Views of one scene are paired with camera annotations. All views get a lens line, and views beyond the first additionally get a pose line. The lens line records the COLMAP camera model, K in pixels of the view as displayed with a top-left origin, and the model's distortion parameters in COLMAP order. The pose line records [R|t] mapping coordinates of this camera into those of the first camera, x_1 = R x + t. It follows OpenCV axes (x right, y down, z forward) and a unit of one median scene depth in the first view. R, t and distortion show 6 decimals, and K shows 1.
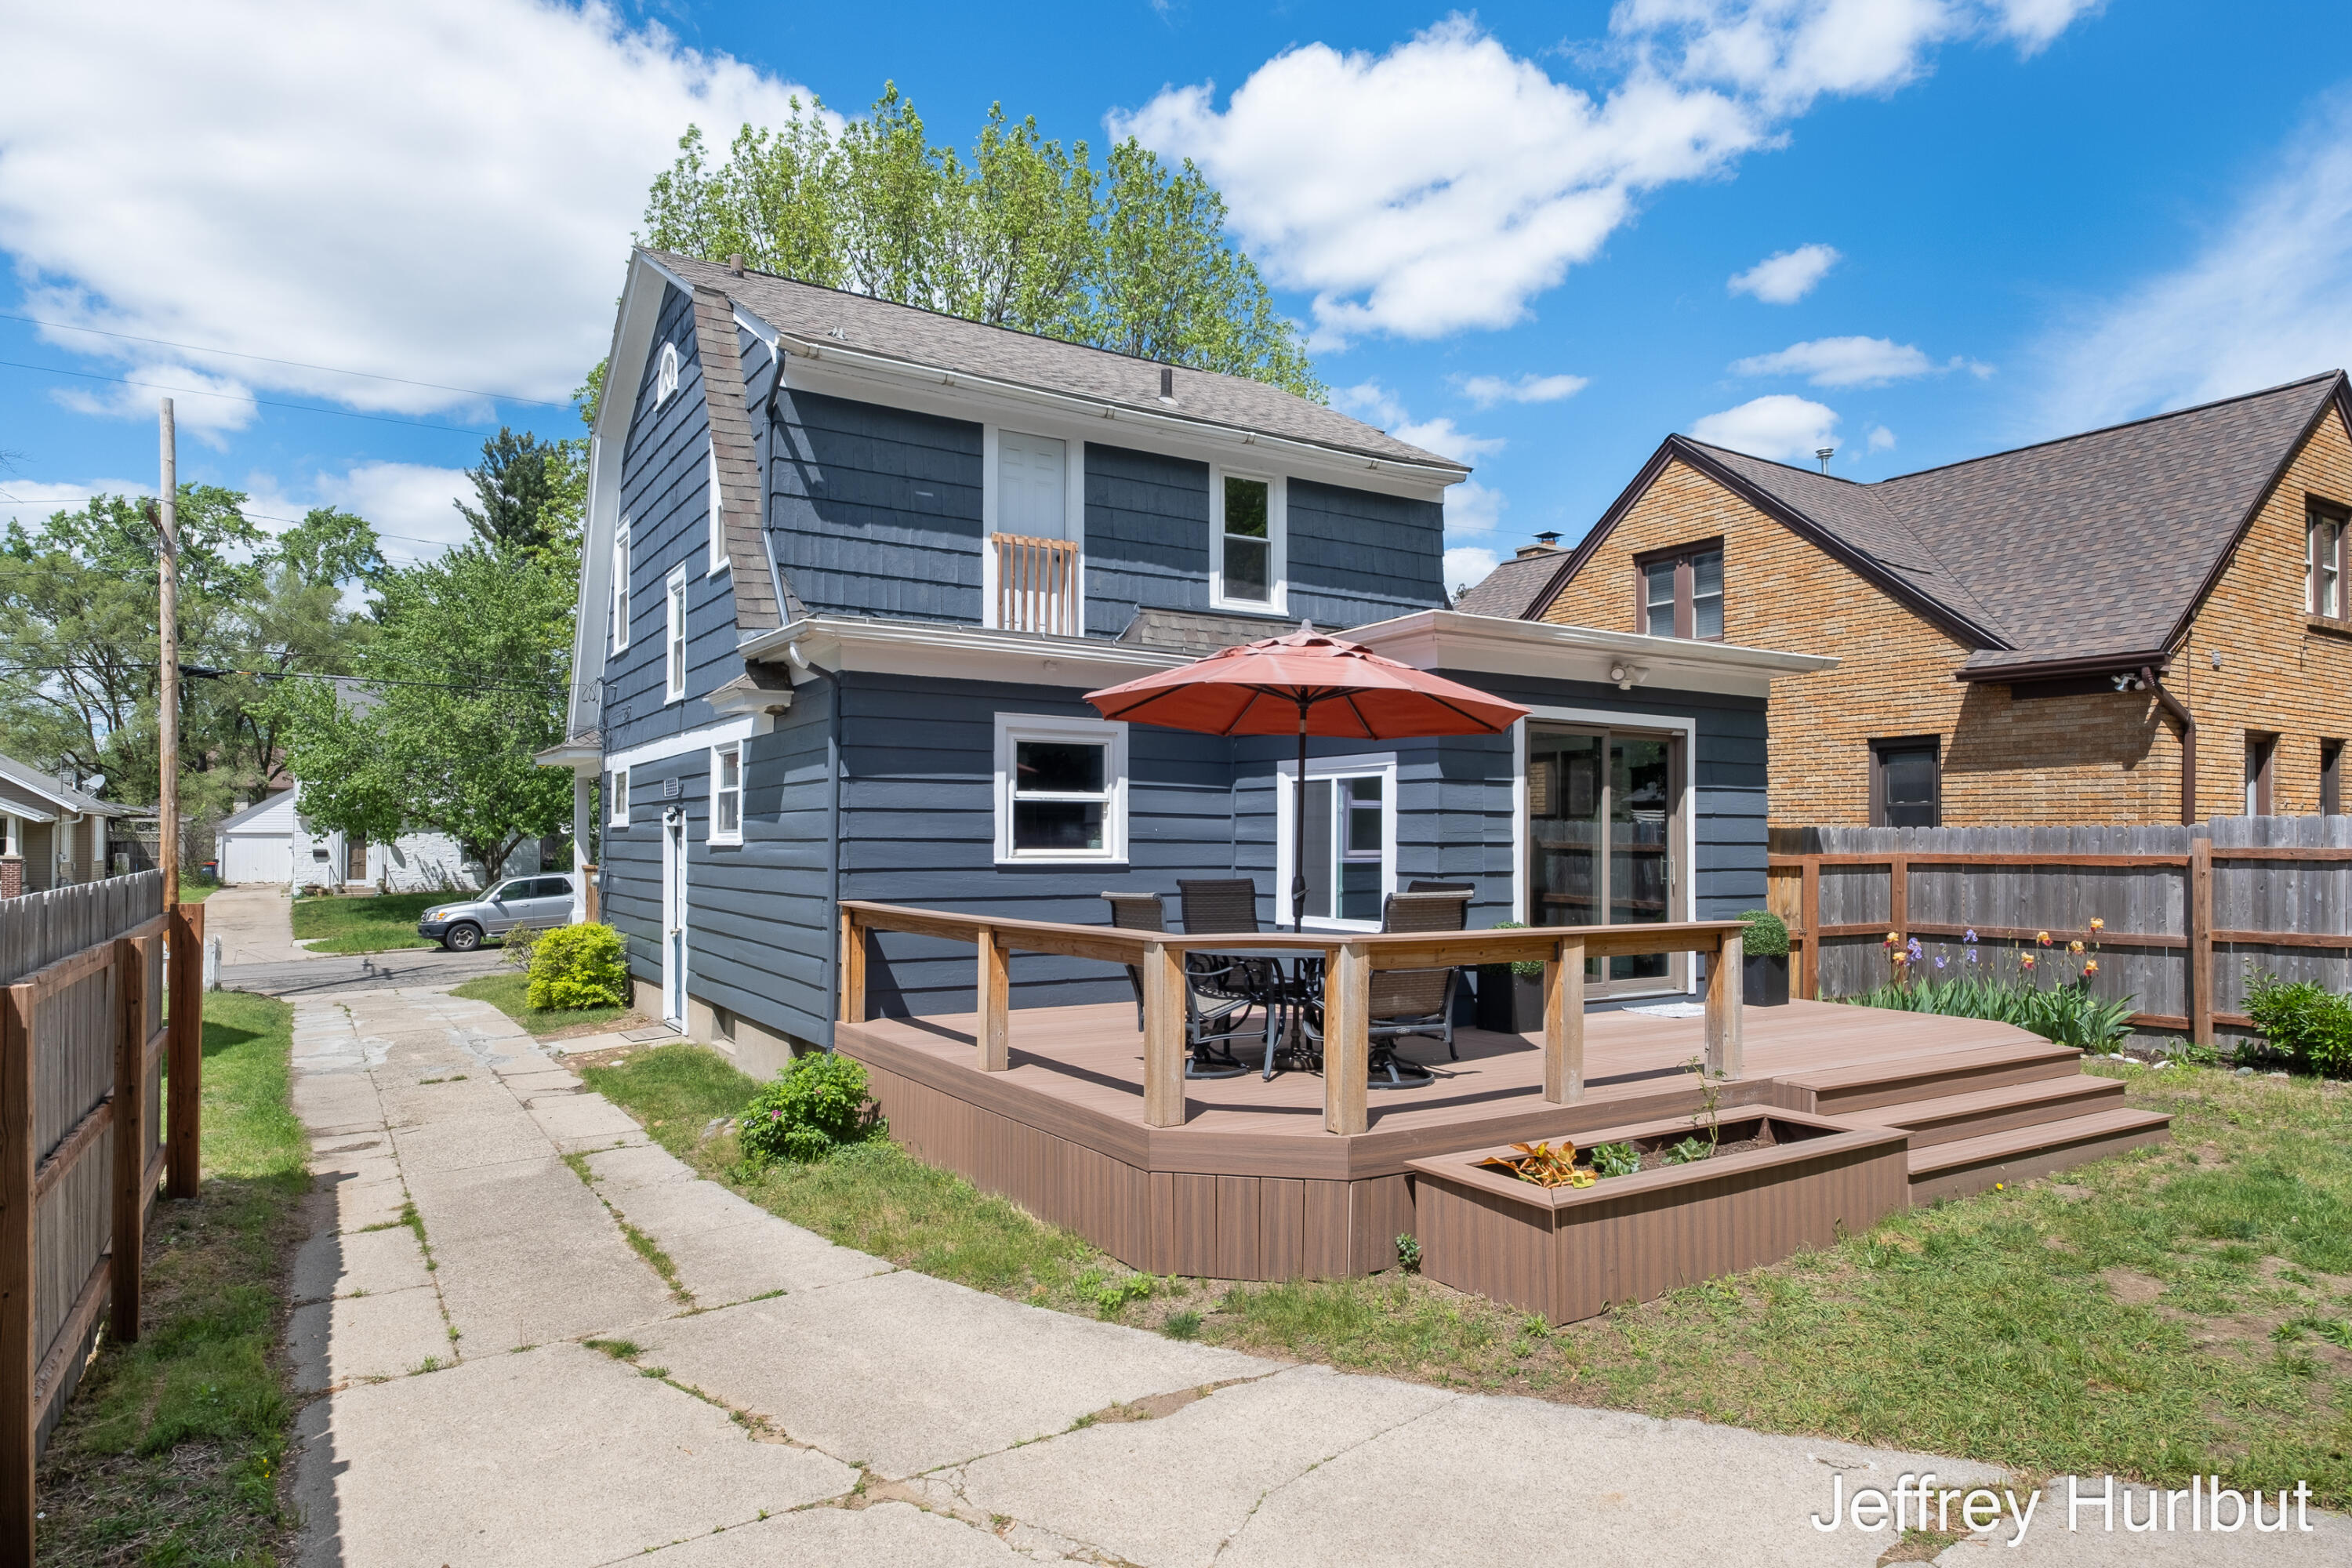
lens RADIAL K [[1386.3, 0, 1176.4], [0, 1386.3, 840.8], [0, 0, 1]] dist [0.002723, 0.000572]
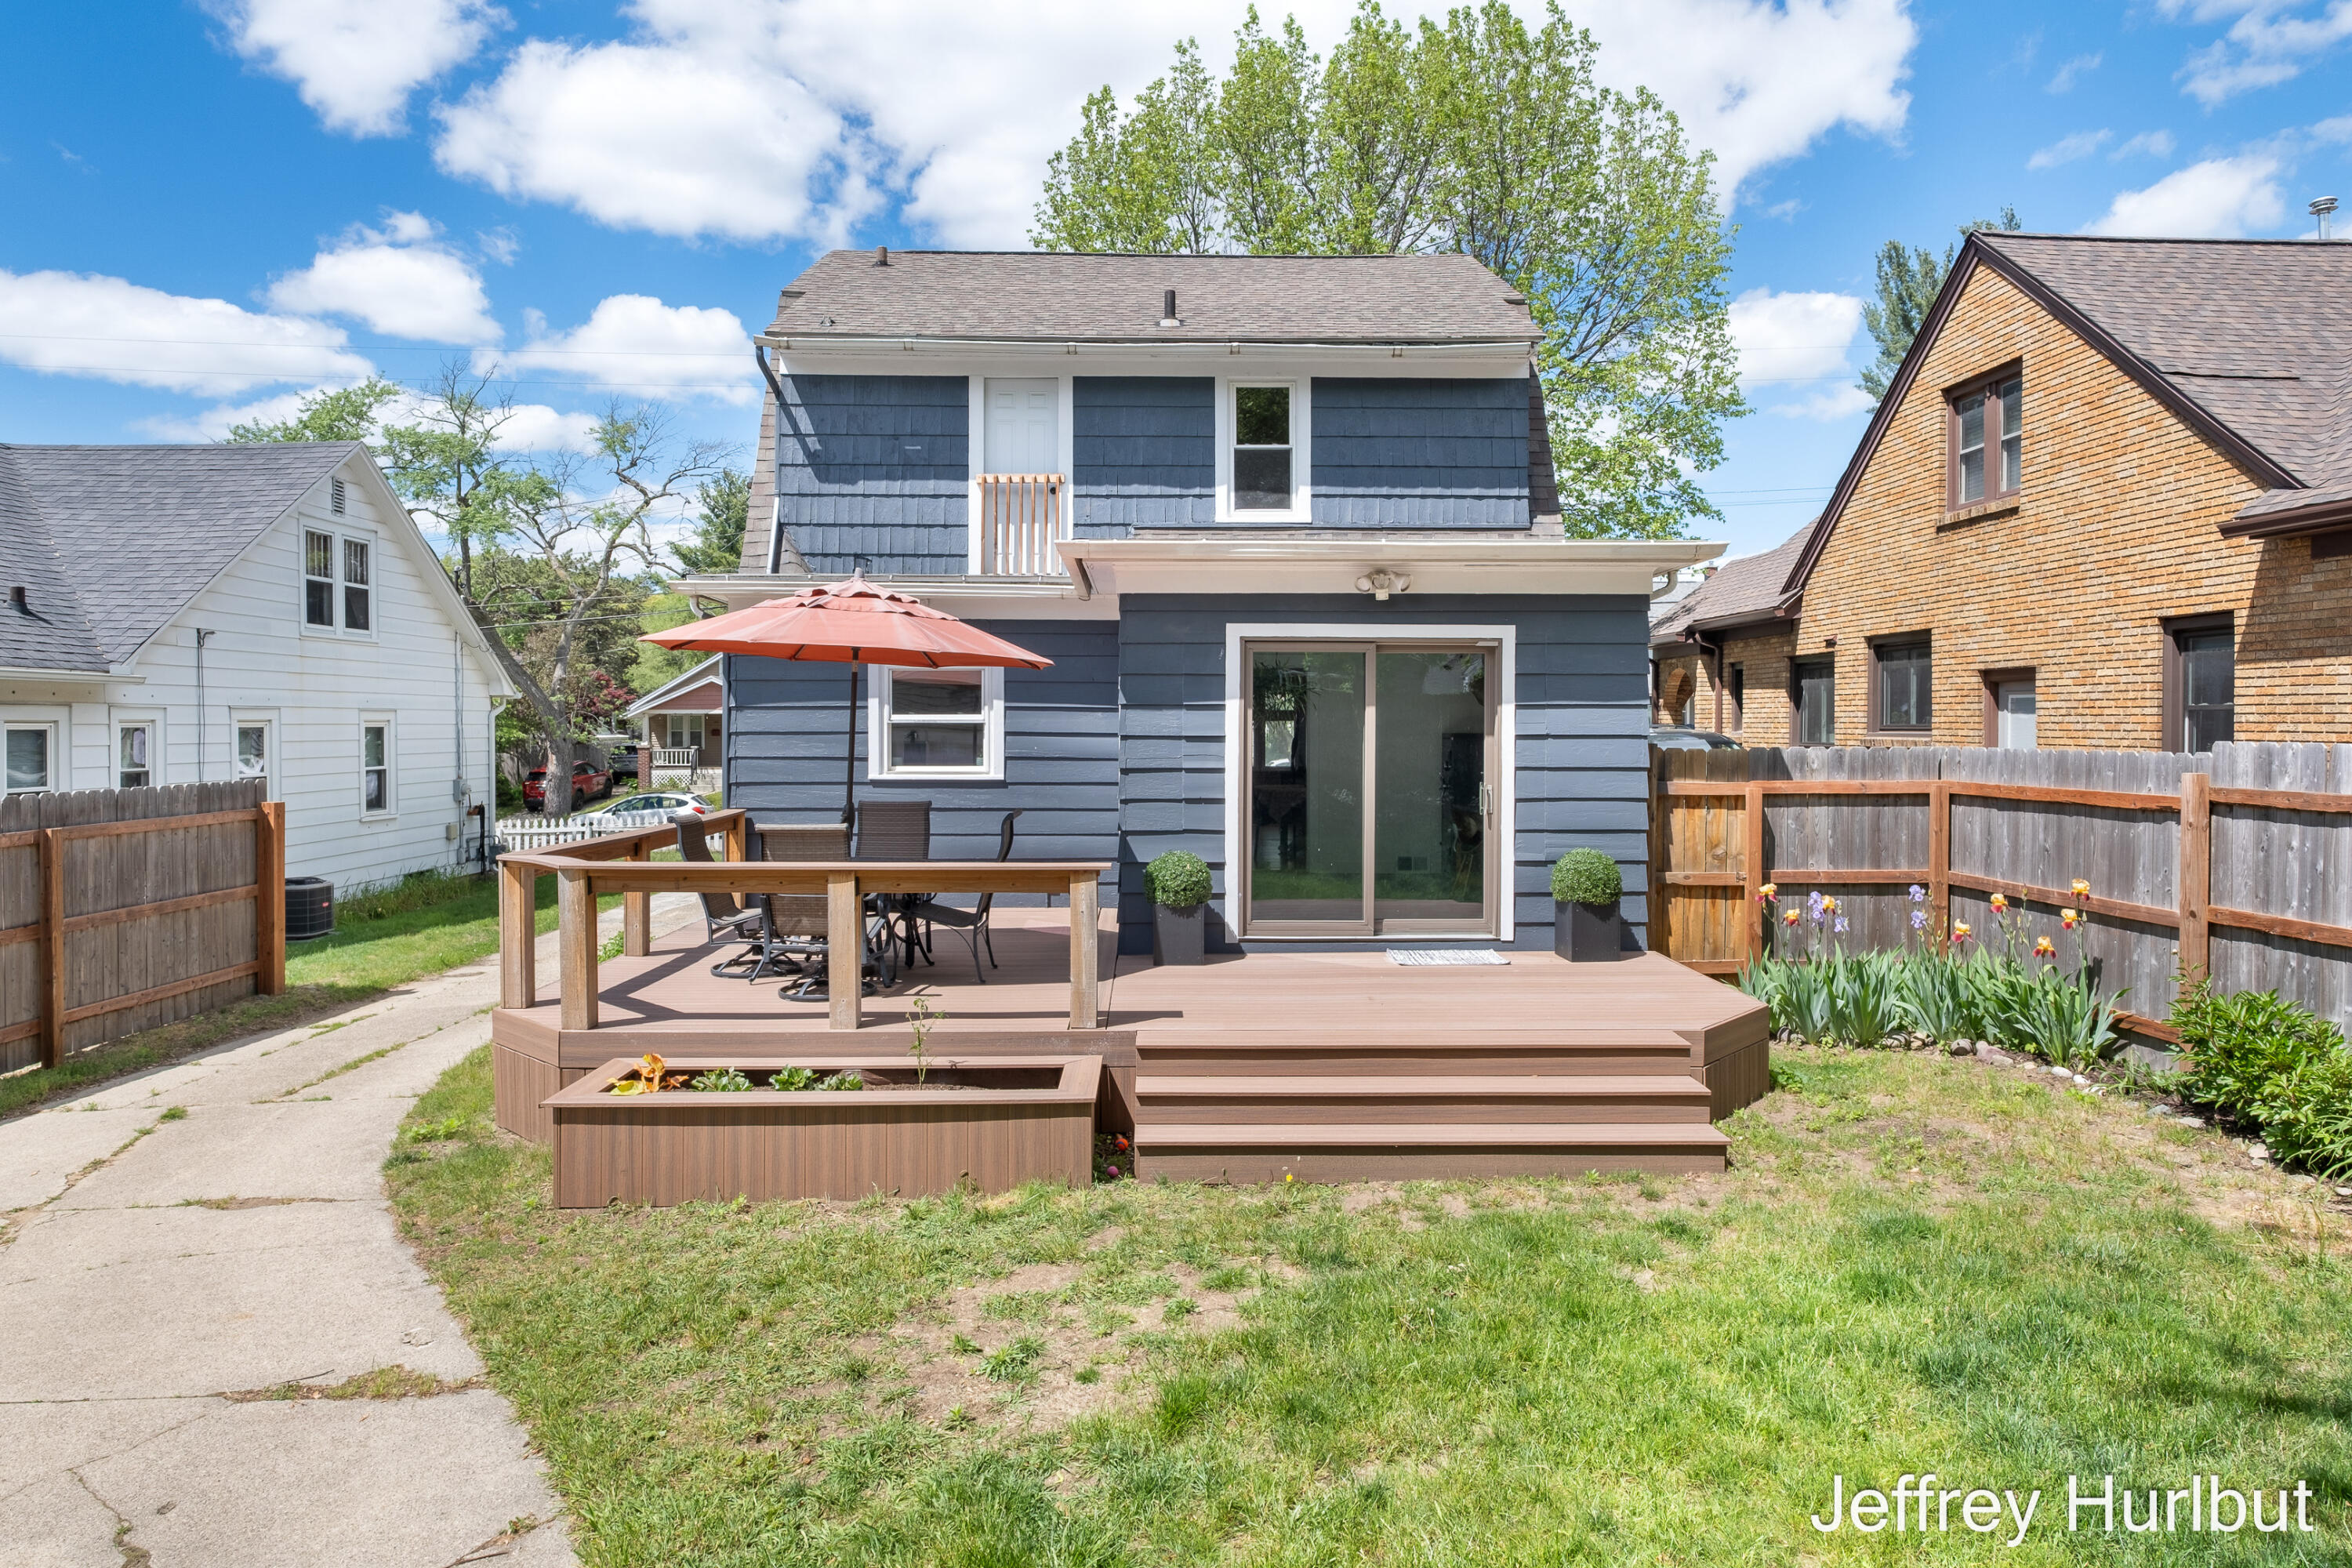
lens RADIAL K [[1422.4, 0, 1179.9], [0, 1422.4, 751.0], [0, 0, 1]] dist [0.000117, 0.001005]
pose [[0.856679, 0.007585, -0.515795, 0.591829], [0.001783, 0.999842, 0.017665, -0.023031], [0.515847, -0.016053, 0.856530, 0.114661]]
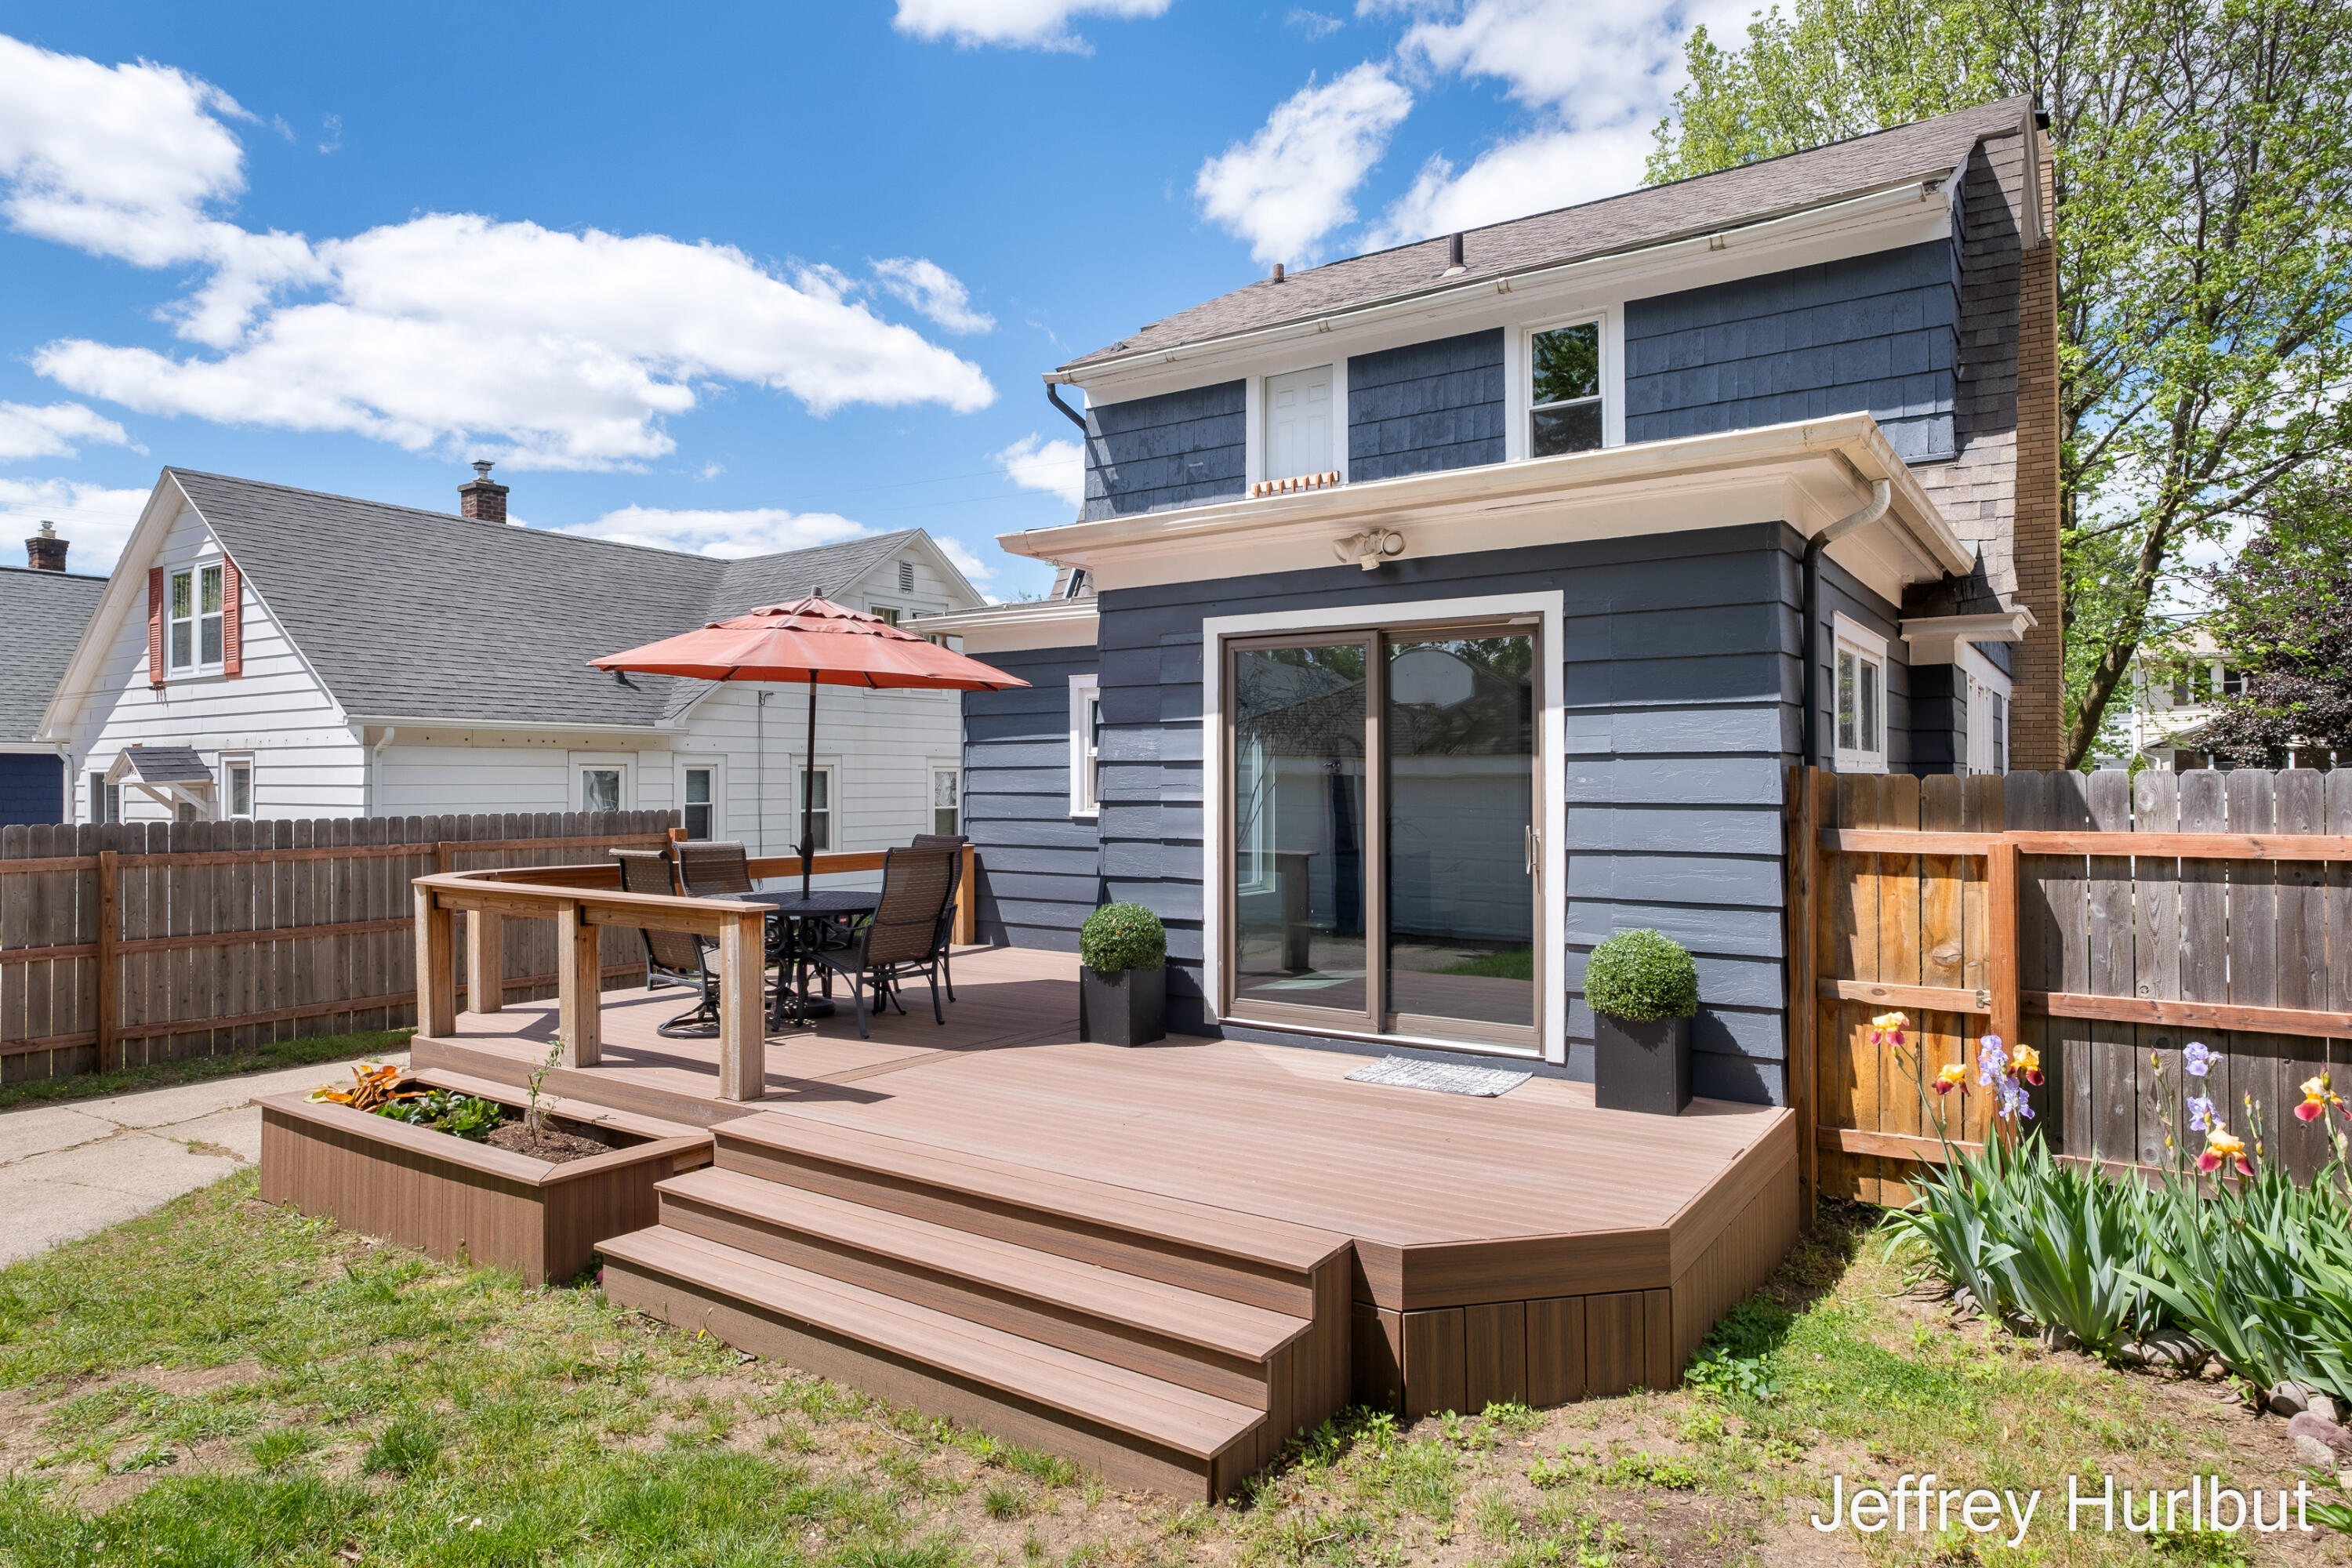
lens RADIAL K [[1376.1, 0, 1176.0], [0, 1376.1, 784.0], [0, 0, 1]] dist [-0.001672, -0.000067]
pose [[0.391045, -0.001738, -0.920370, 0.759980], [0.002587, 0.999996, -0.000789, -0.006383], [0.920368, -0.002072, 0.391048, 0.565680]]
